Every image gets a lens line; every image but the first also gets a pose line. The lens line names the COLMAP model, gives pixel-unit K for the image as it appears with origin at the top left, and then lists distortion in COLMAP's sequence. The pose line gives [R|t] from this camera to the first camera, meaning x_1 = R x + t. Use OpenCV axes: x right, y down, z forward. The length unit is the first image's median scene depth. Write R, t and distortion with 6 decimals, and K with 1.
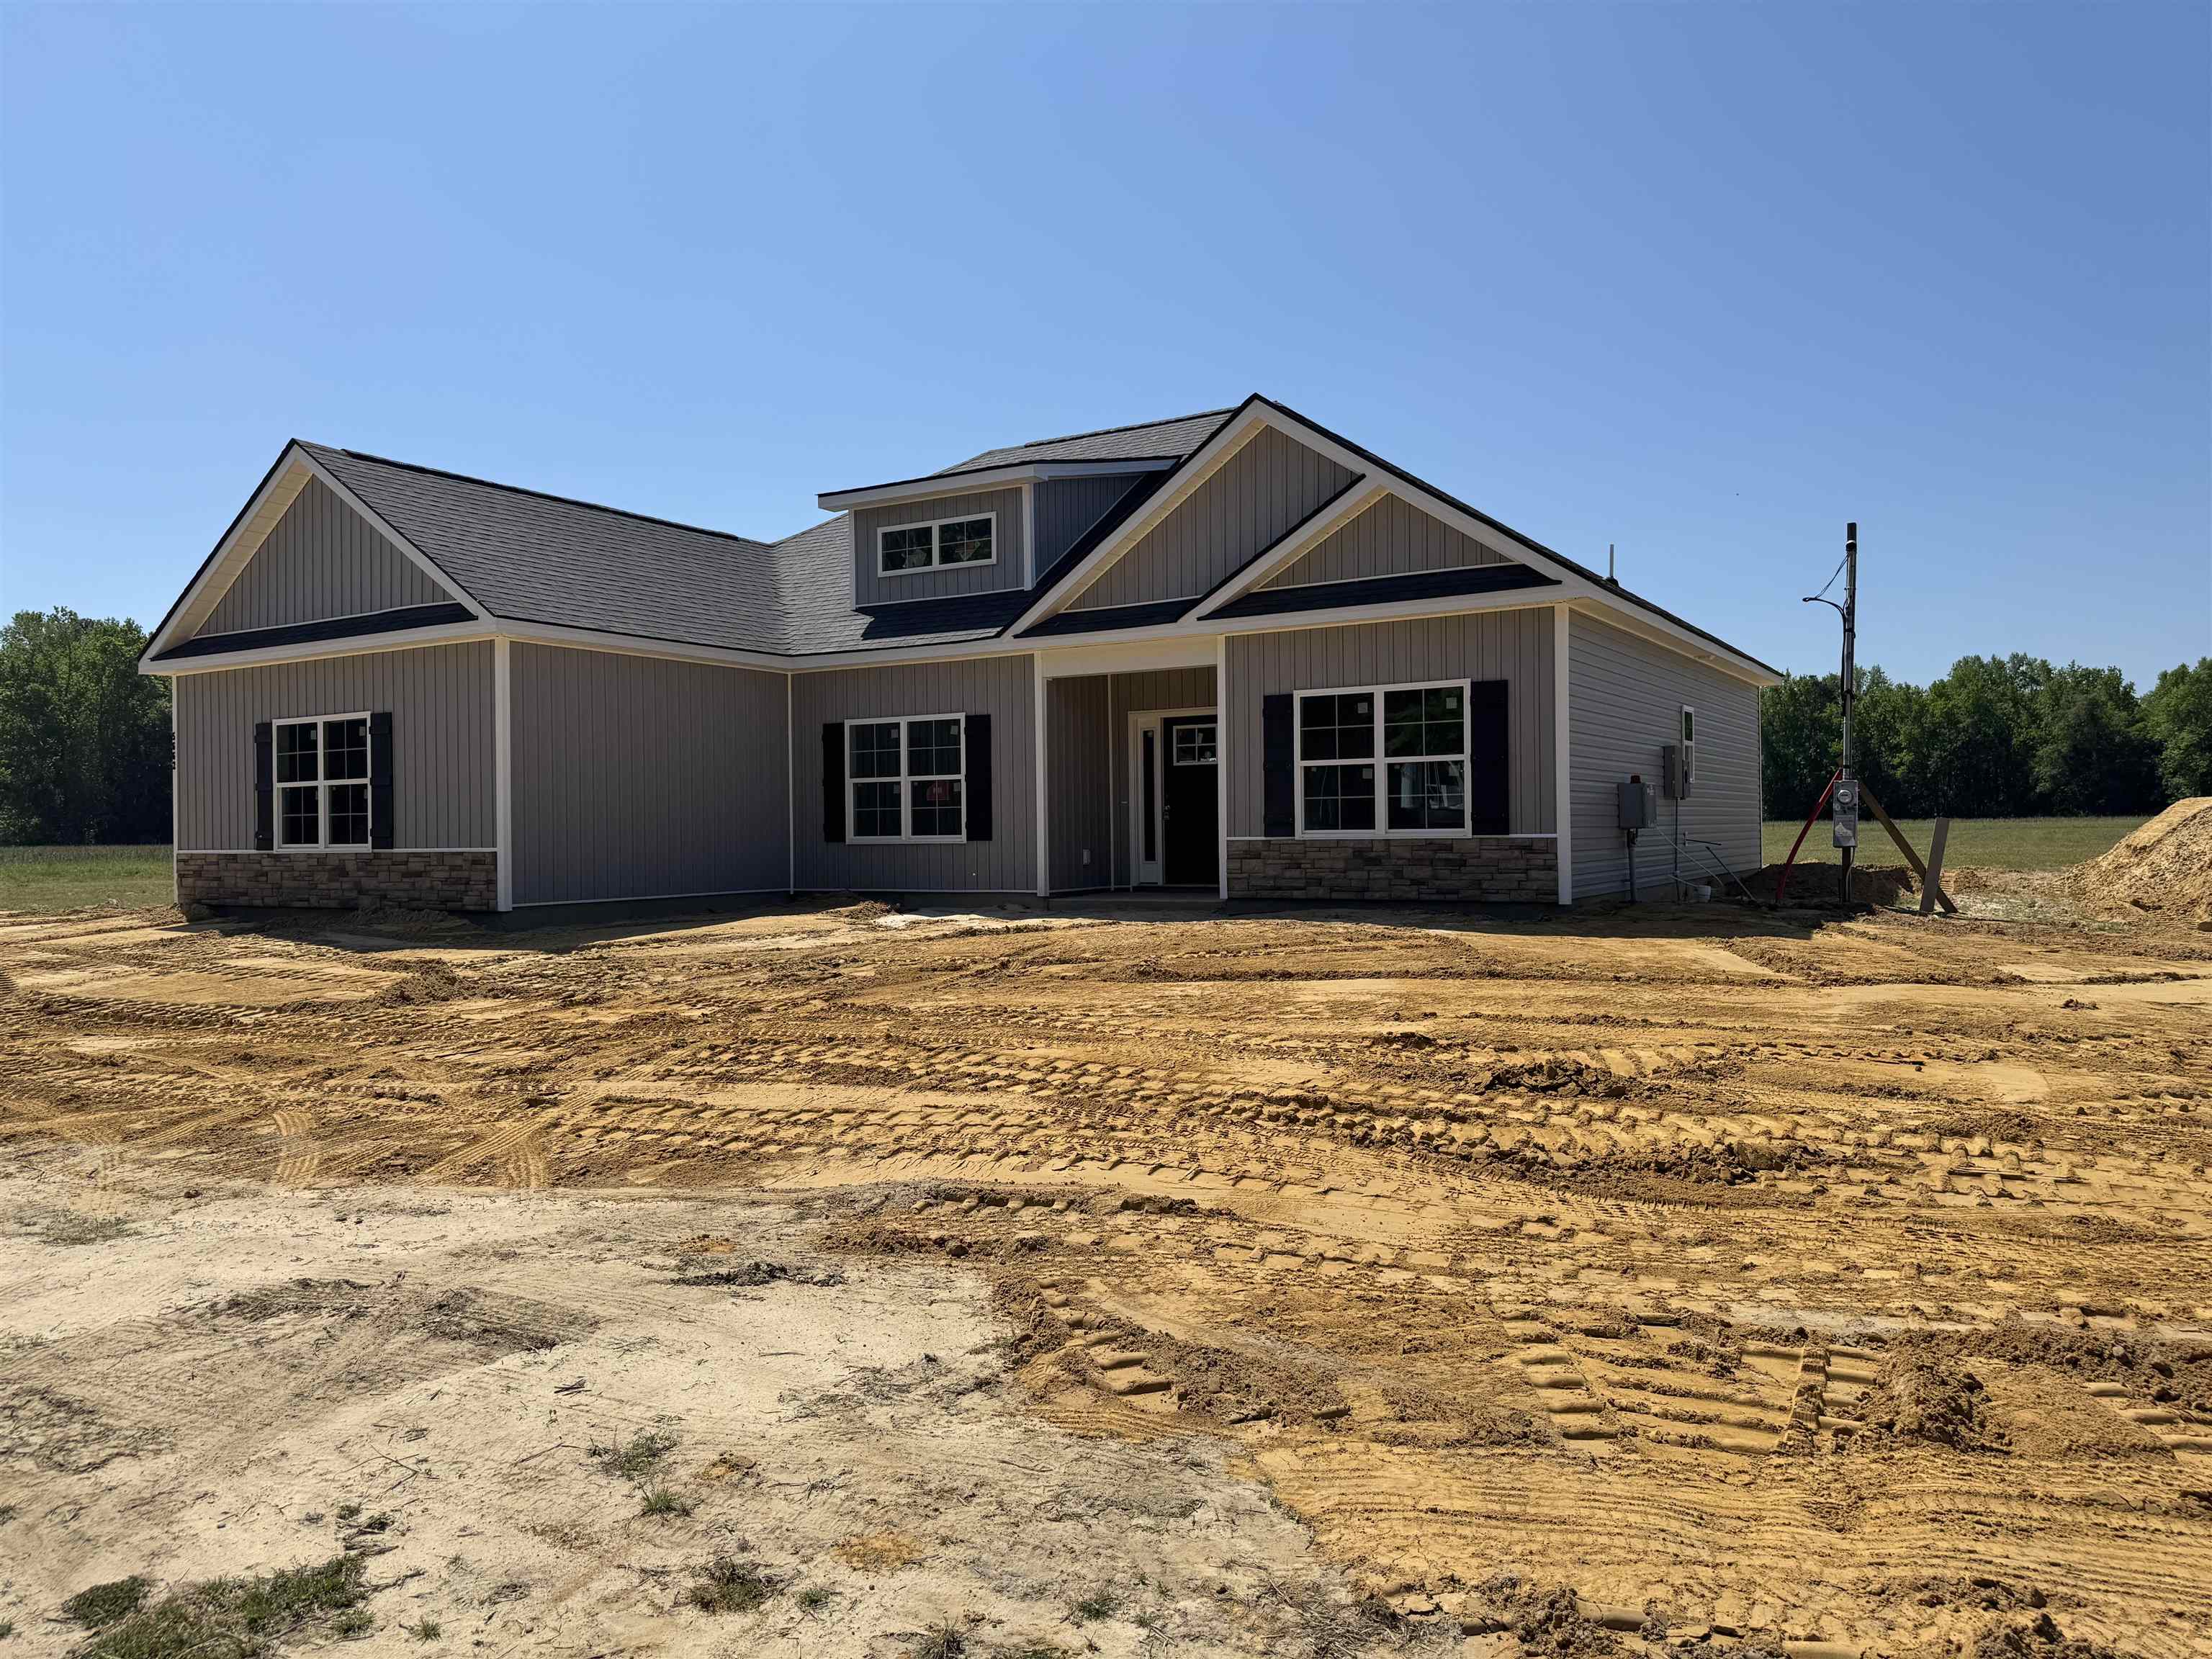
lens RADIAL K [[1577.9, 0, 1109.4], [0, 1577.9, 810.8], [0, 0, 1]] dist [0.065542, -0.089786]
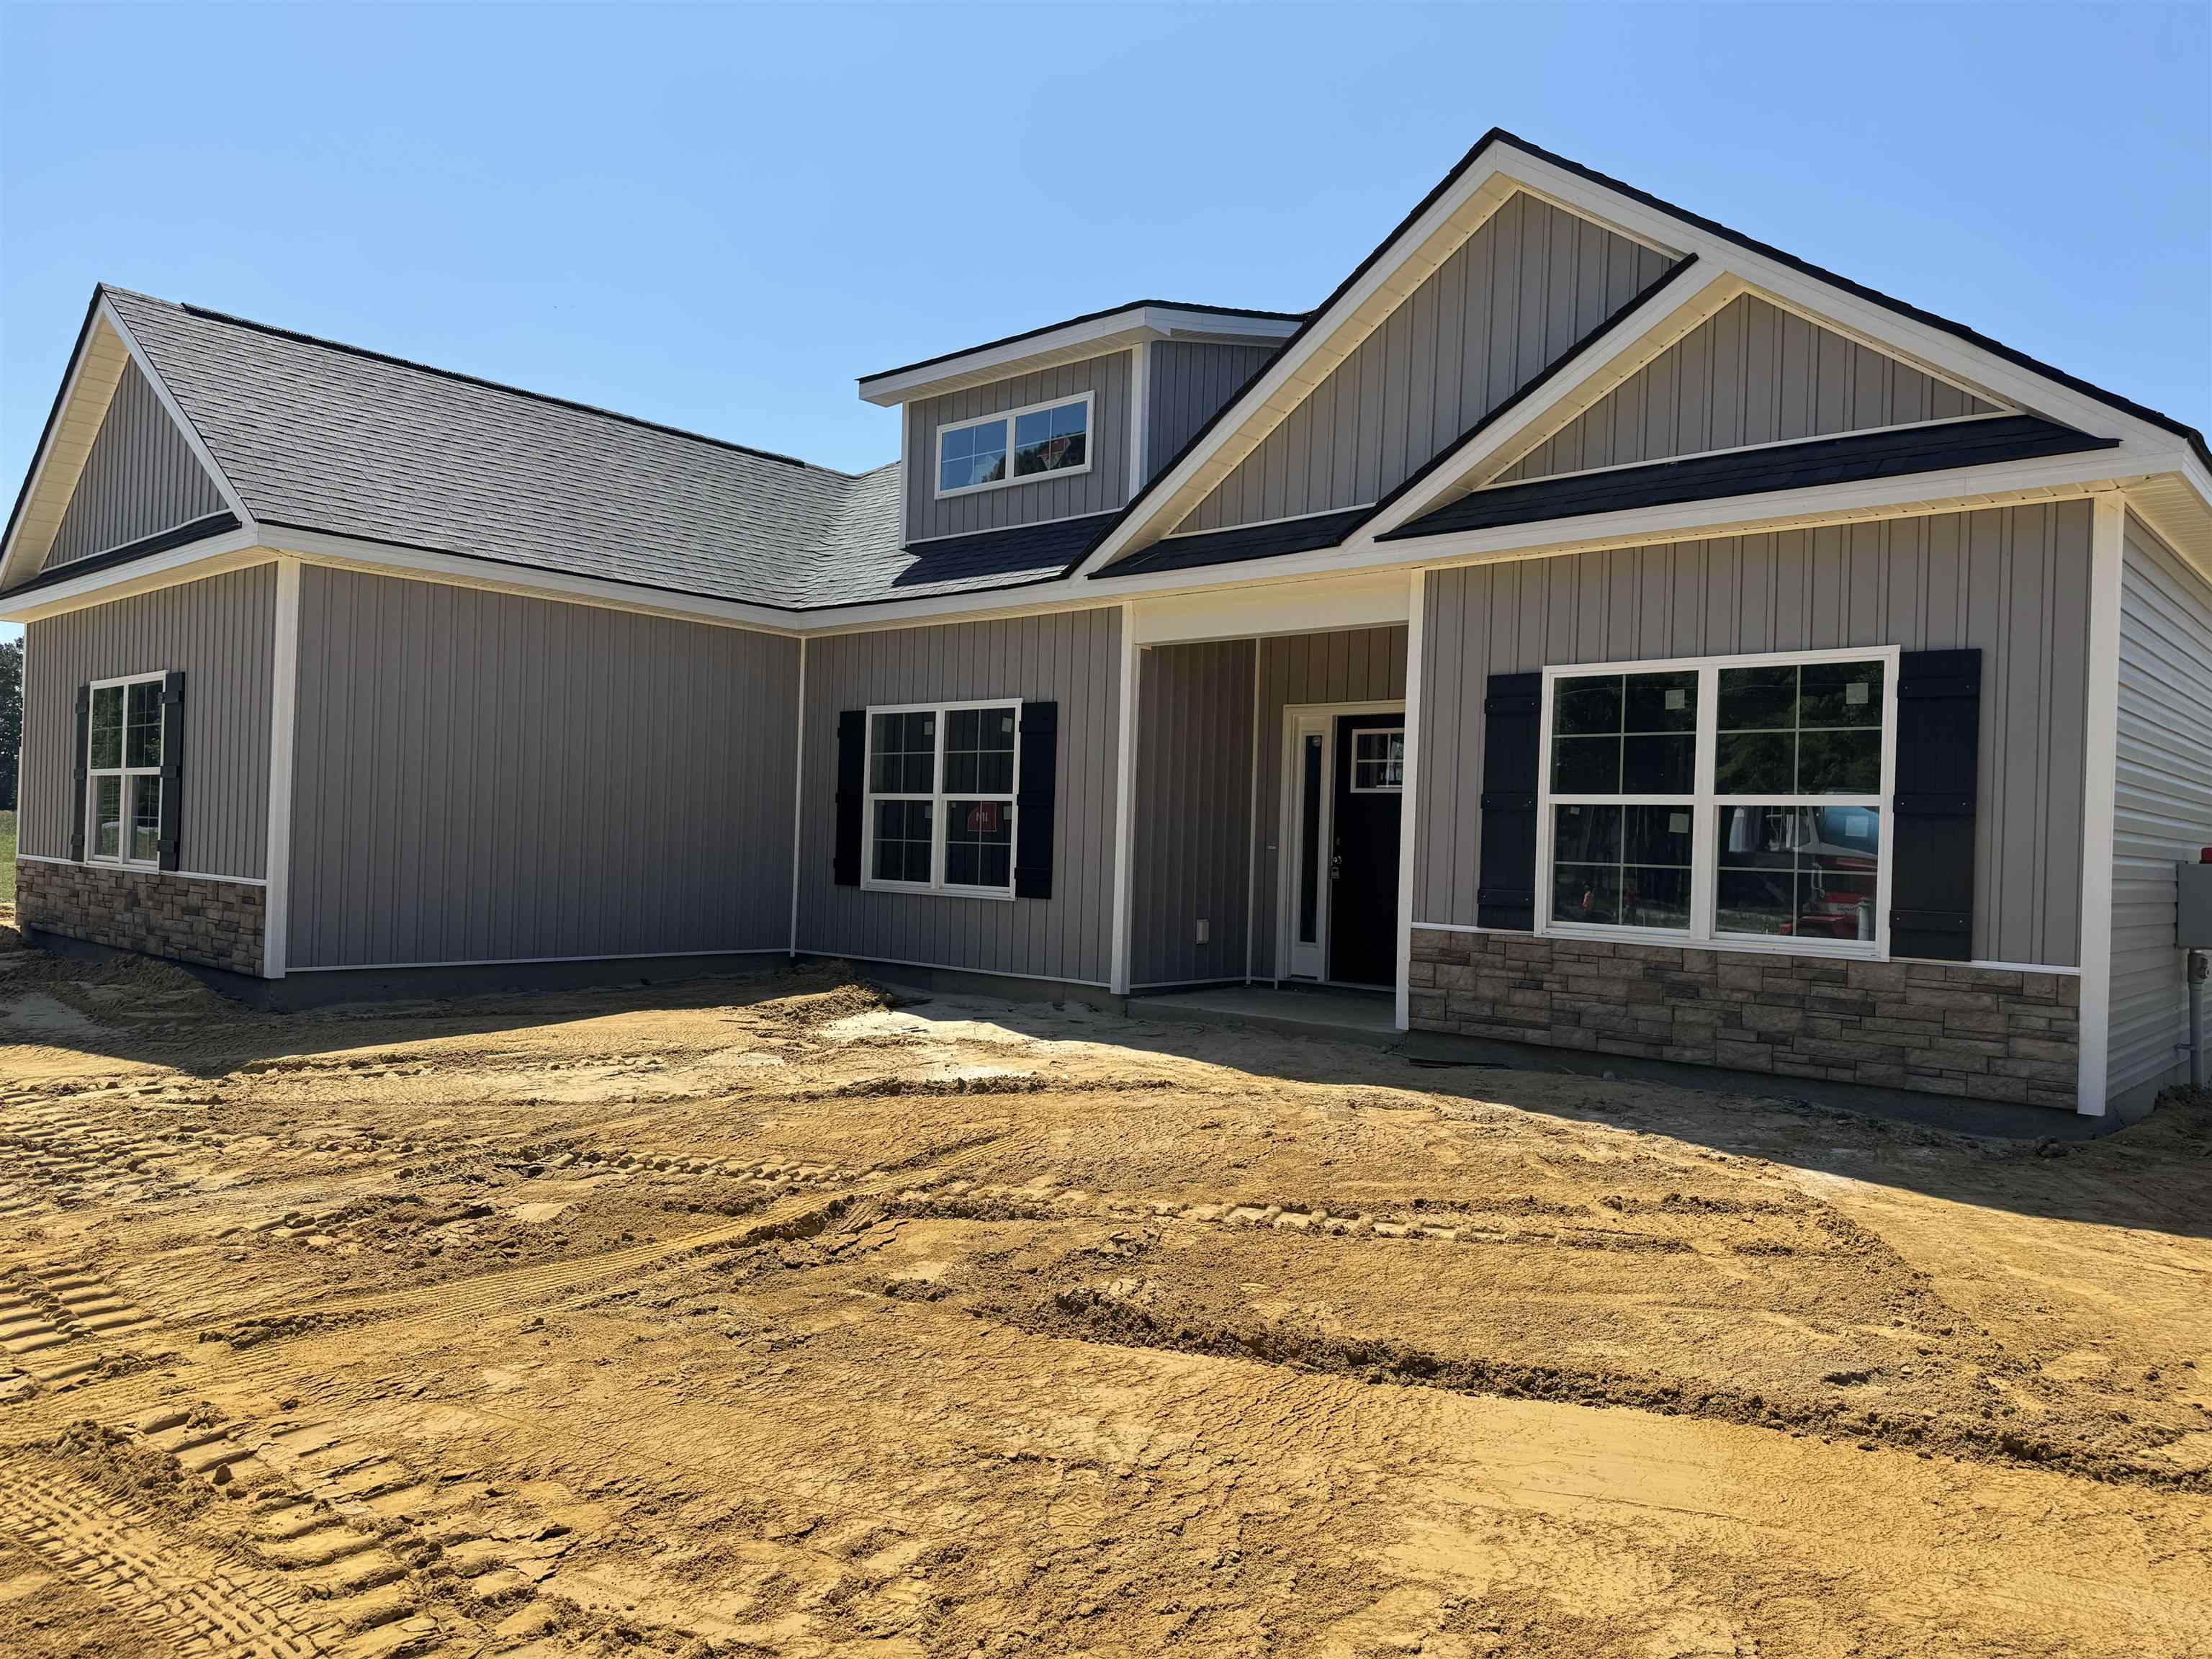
lens RADIAL K [[1577.9, 0, 1089.3], [0, 1577.9, 821.4], [0, 0, 1]] dist [0.065542, -0.089786]
pose [[0.979464, 0.042174, -0.197161, 0.069892], [-0.042437, 0.999095, 0.002895, -0.016276], [0.197105, 0.005532, 0.980367, 0.407367]]
